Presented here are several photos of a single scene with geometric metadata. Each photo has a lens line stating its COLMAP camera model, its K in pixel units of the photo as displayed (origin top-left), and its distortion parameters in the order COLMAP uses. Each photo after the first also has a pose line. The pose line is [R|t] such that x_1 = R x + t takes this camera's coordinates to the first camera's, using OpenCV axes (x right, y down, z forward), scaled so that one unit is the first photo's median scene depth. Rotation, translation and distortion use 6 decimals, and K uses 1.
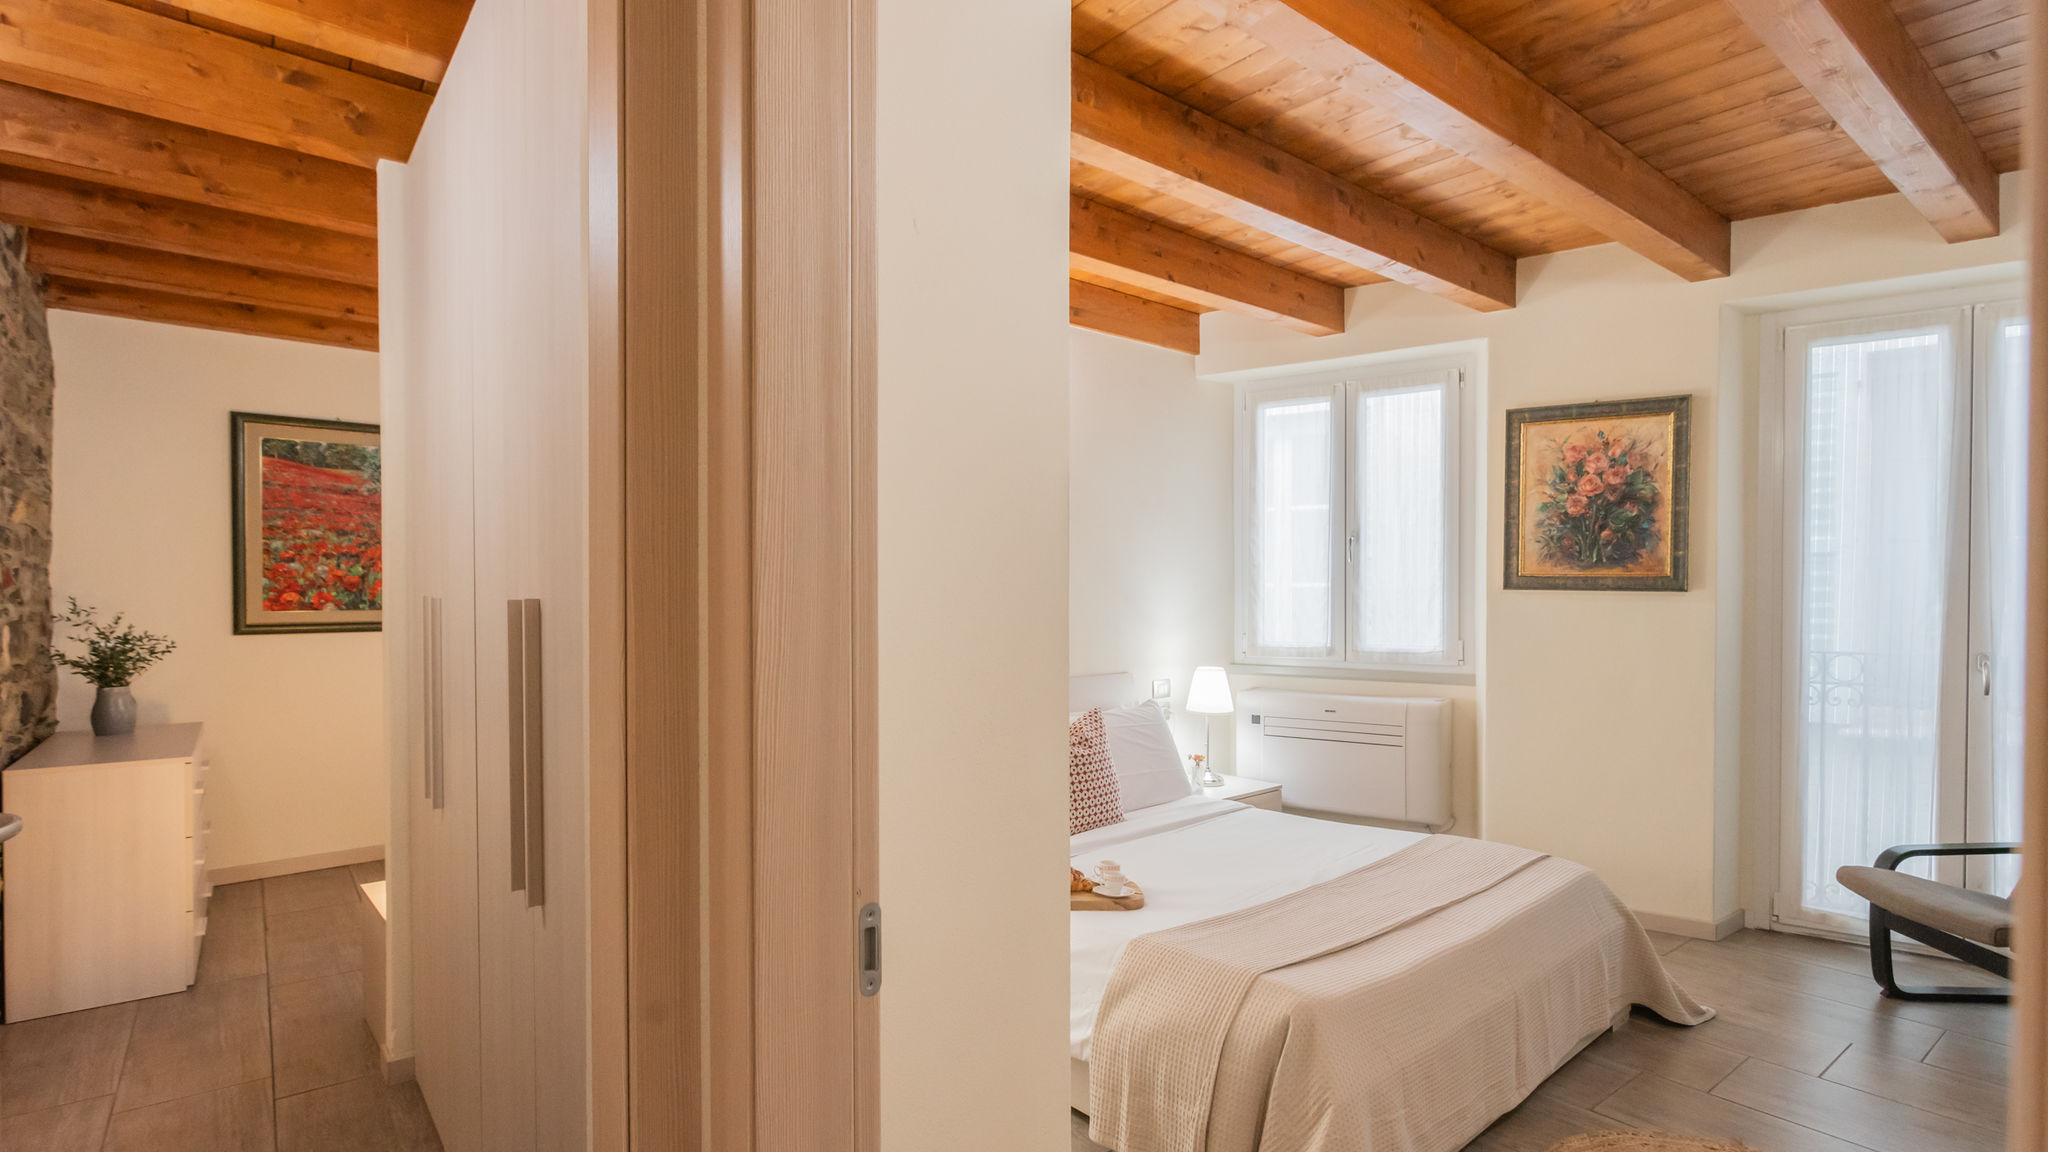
lens RADIAL K [[1004.7, 0, 1032.6], [0, 1004.7, 601.1], [0, 0, 1]] dist [0.001707, 0.002077]
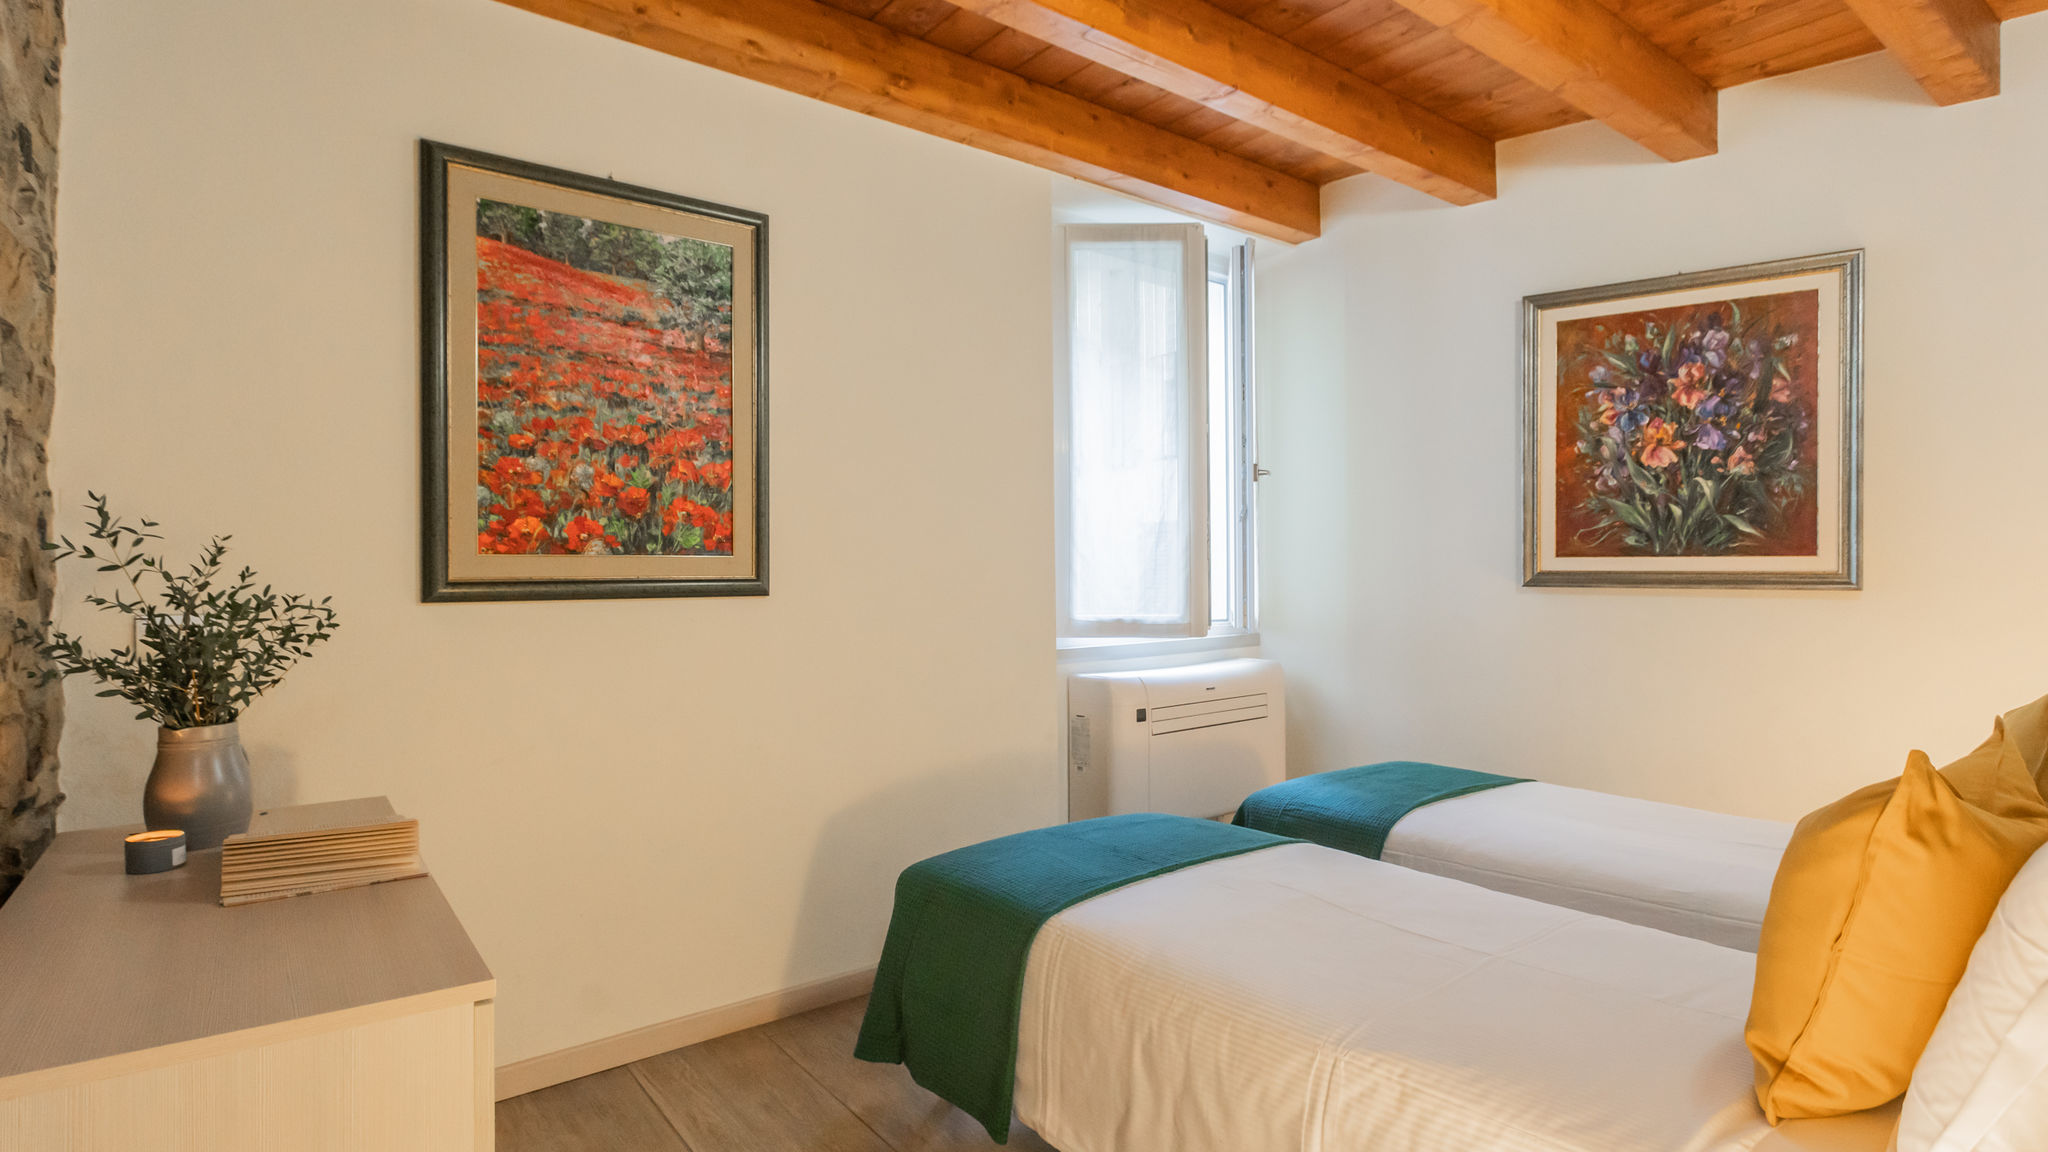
lens RADIAL K [[1004.7, 0, 1001.9], [0, 1004.7, 574.5], [0, 0, 1]] dist [0.001707, 0.002077]
pose [[0.999653, -0.002396, -0.026240, -0.359330], [0.002088, 0.999929, -0.011752, 0.018855], [0.026267, 0.011693, 0.999587, 0.375322]]
